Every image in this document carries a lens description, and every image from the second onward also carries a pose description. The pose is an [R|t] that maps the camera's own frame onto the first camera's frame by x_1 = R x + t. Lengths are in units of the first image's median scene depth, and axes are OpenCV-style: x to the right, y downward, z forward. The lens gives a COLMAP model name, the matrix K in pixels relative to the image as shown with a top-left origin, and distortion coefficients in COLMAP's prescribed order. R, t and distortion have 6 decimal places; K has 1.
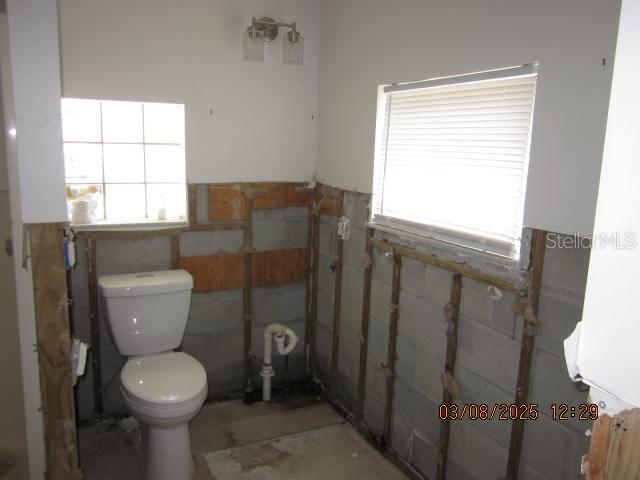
lens RADIAL K [[545.3, 0, 320.0], [0, 545.3, 240.0], [0, 0, 1]] dist [-0.004795, -0.002073]
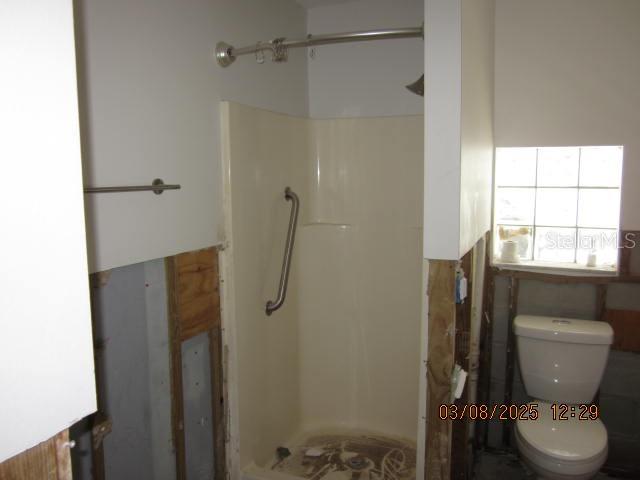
lens RADIAL K [[545.3, 0, 320.0], [0, 545.3, 240.0], [0, 0, 1]] dist [-0.004795, -0.002073]
pose [[0.662839, 0.065111, -0.745925, 0.112430], [-0.116154, 0.993094, -0.016530, -0.013321], [0.739697, 0.097598, 0.665825, 0.011013]]
